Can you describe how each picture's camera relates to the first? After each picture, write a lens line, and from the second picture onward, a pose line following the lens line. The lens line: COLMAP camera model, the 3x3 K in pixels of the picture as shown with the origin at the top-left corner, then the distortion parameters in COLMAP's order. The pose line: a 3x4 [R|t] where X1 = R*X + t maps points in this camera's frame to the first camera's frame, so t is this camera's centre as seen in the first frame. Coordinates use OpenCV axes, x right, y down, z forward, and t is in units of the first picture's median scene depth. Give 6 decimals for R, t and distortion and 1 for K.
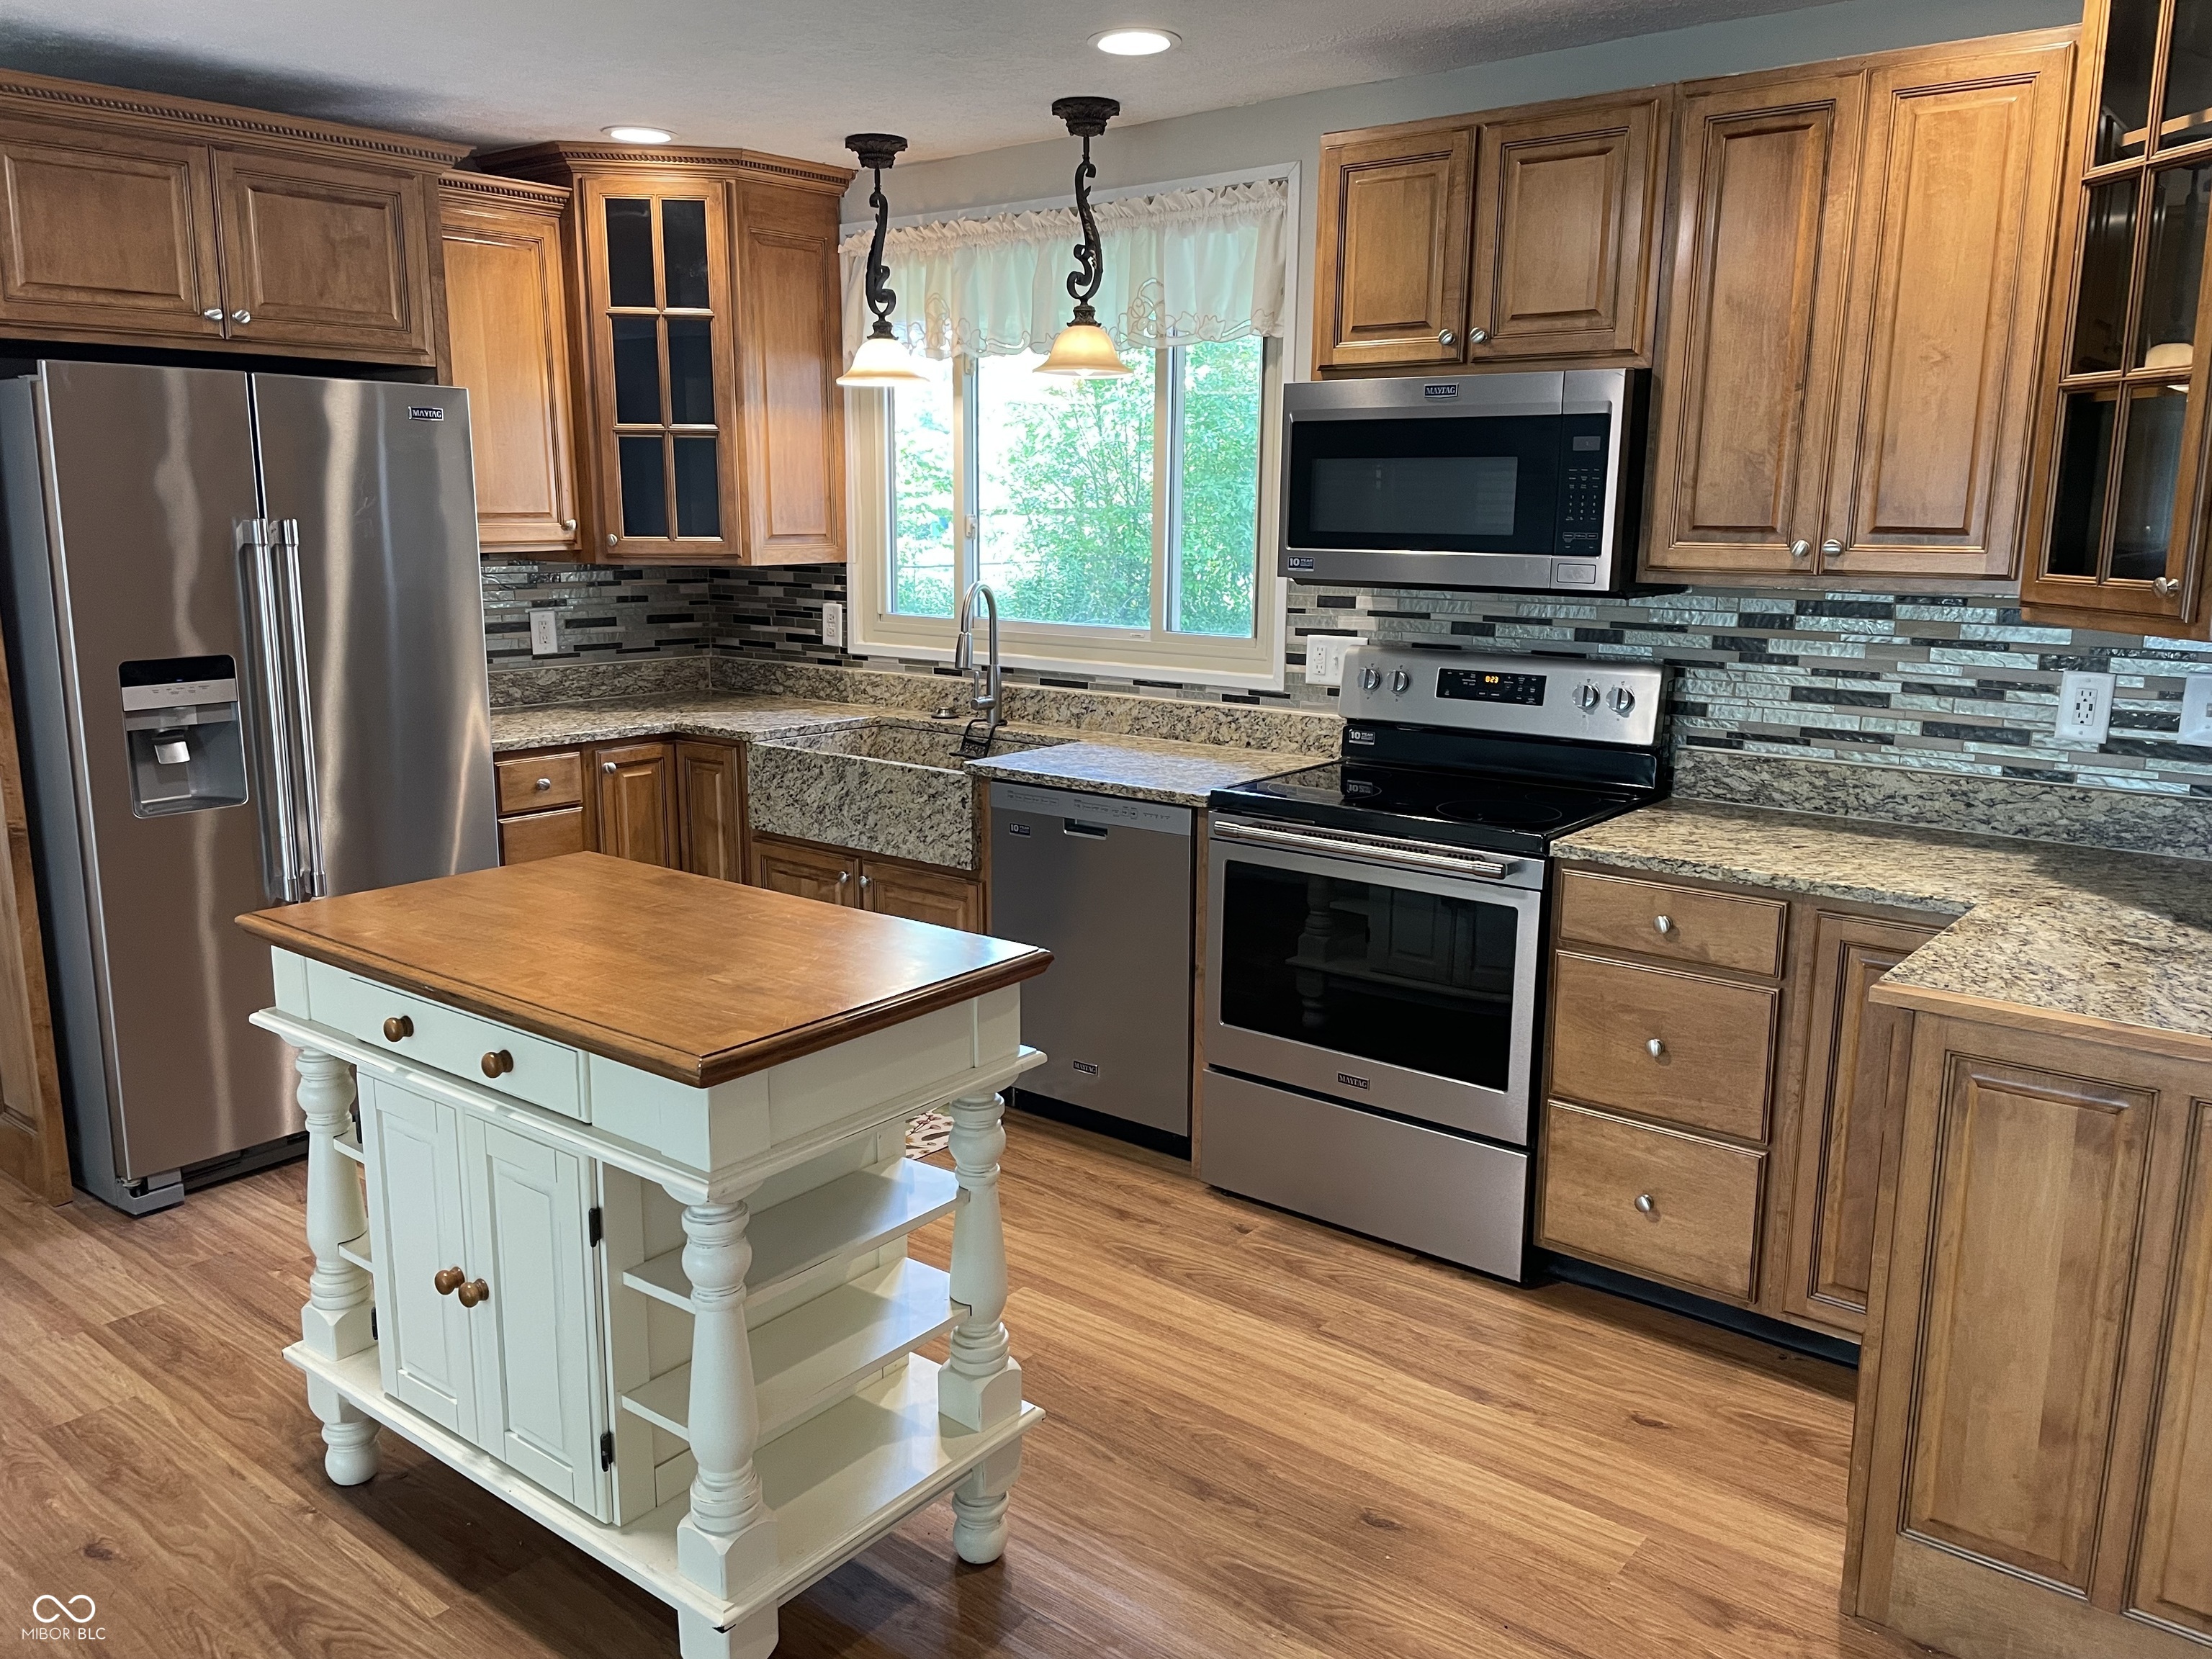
lens RADIAL K [[1625.4, 0, 1105.0], [0, 1625.4, 822.5], [0, 0, 1]] dist [0.067535, -0.133800]
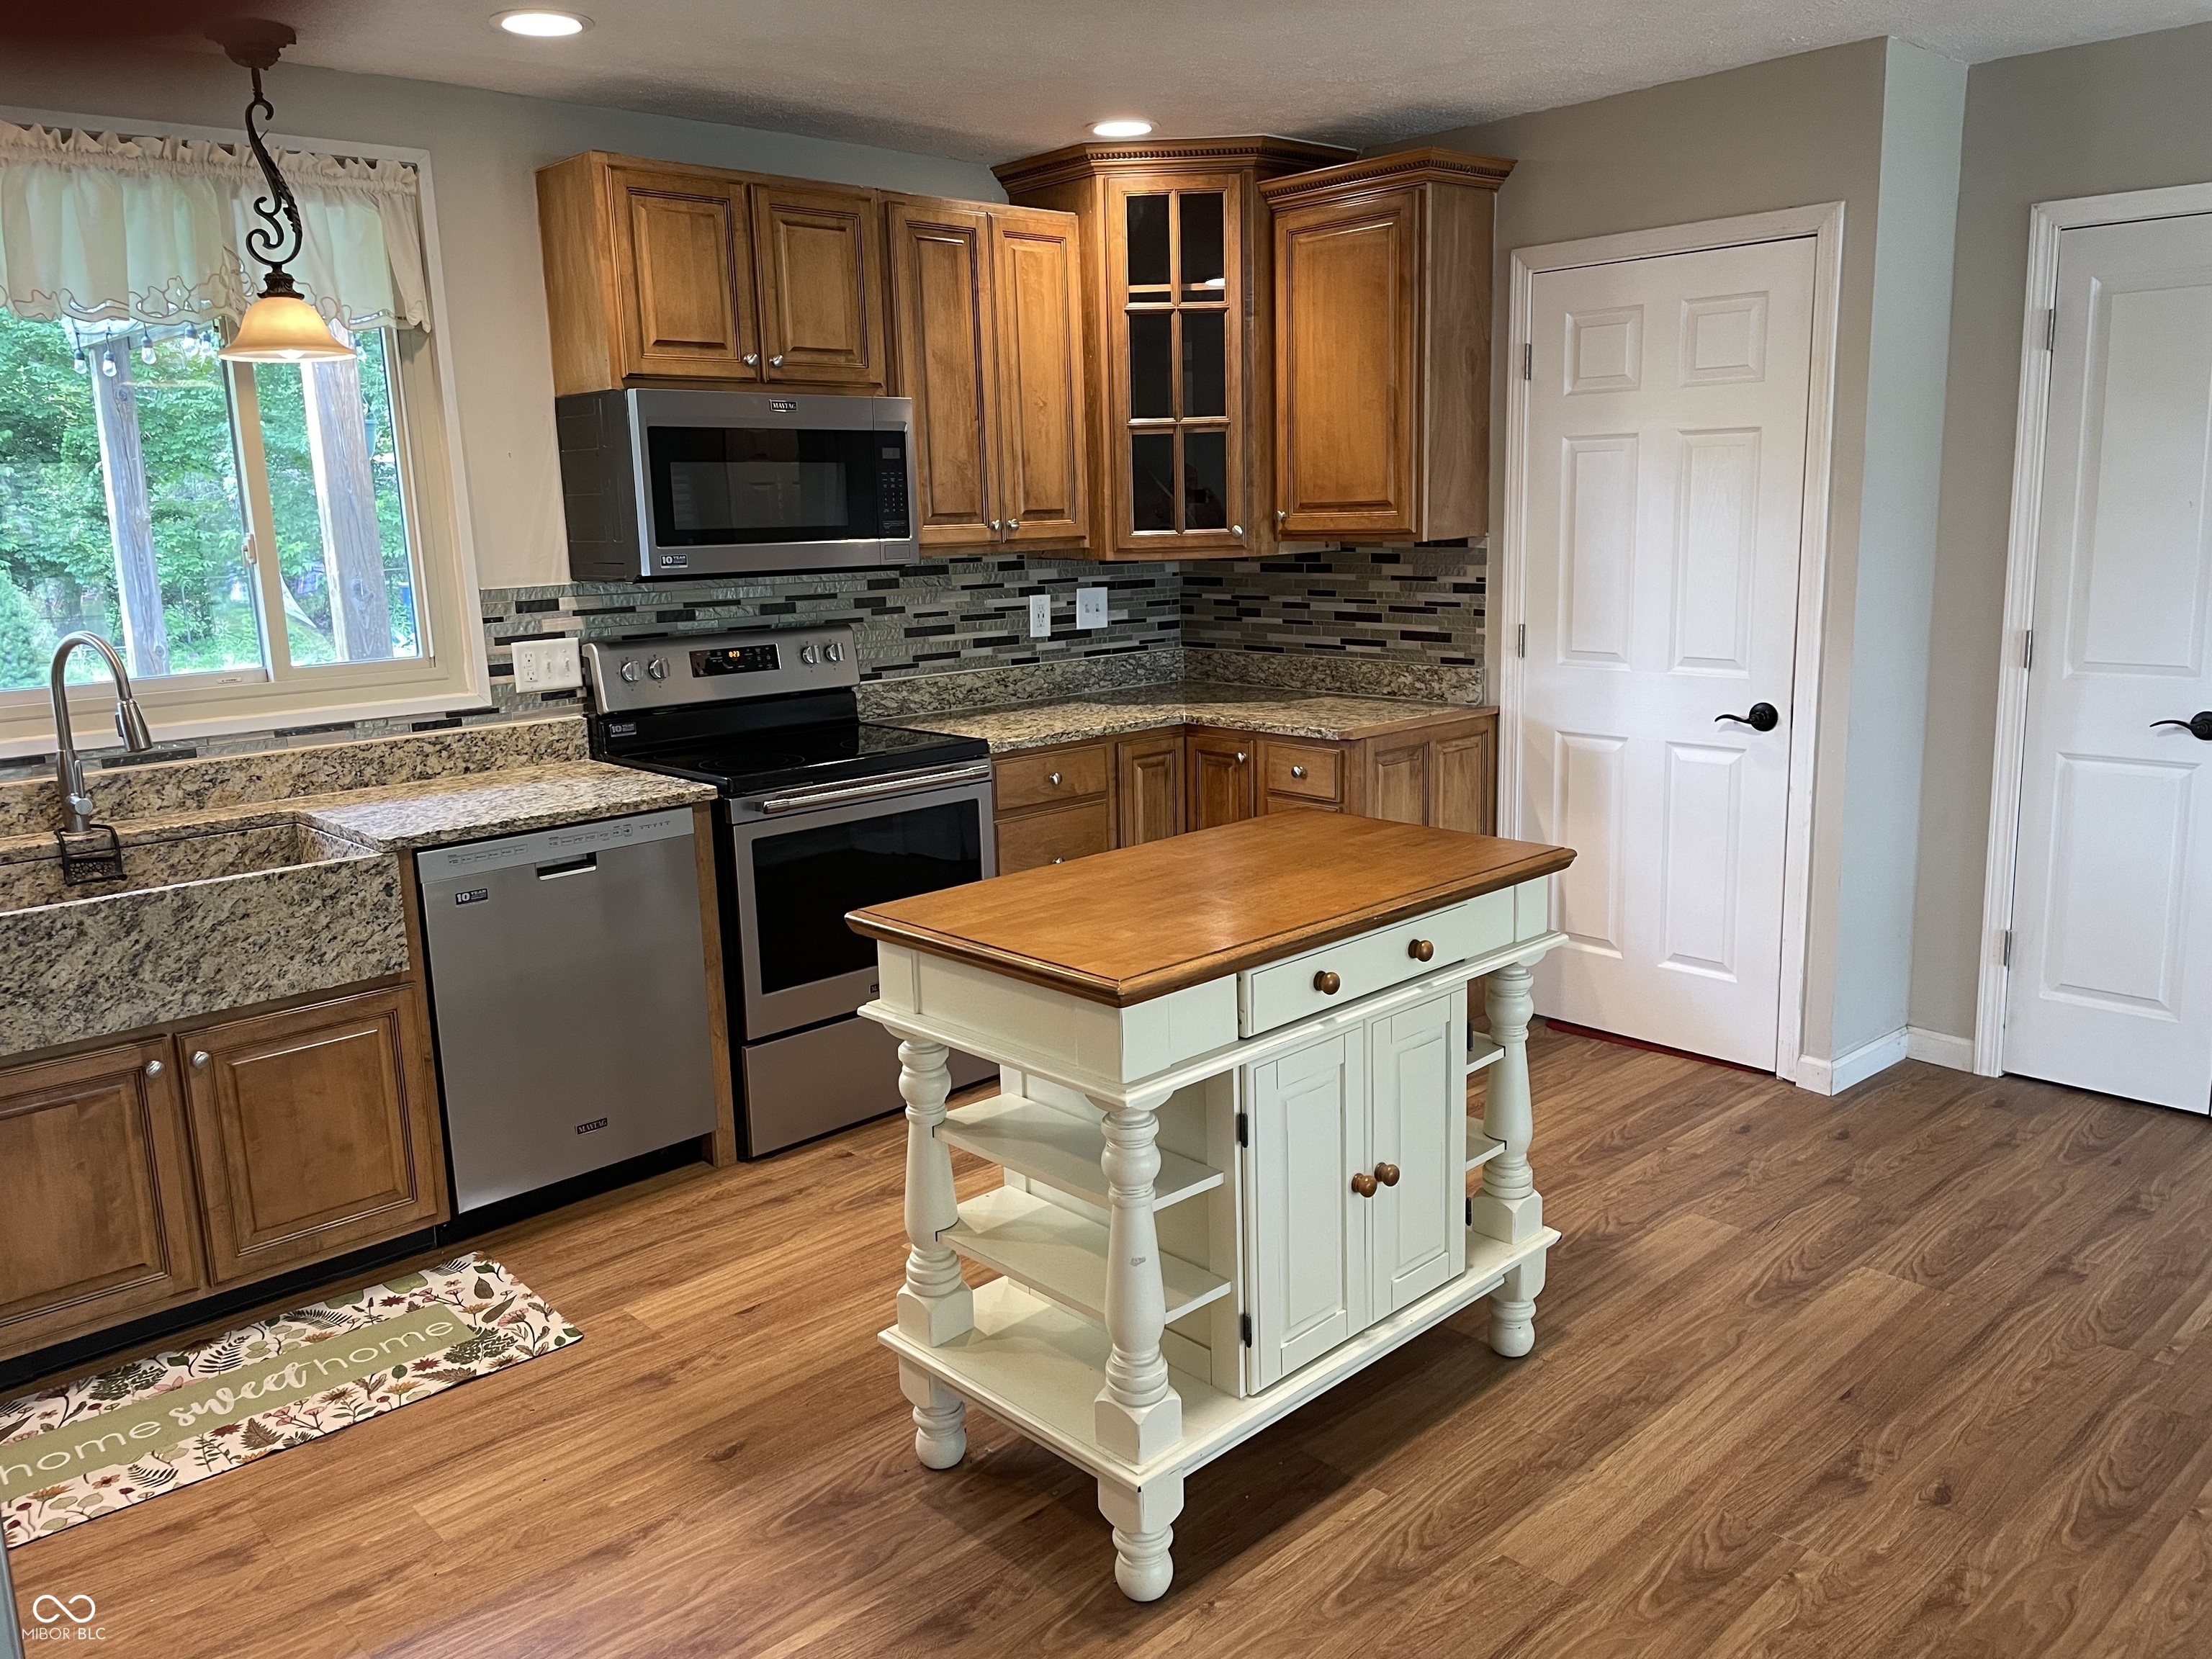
lens RADIAL K [[1659.9, 0, 1108.2], [0, 1659.9, 835.7], [0, 0, 1]] dist [-0.000074, -0.001080]
pose [[0.128414, -0.207920, 0.969680, -0.908538], [0.212195, 0.960891, 0.177935, -0.118441], [-0.968753, 0.182912, 0.167512, 0.575353]]
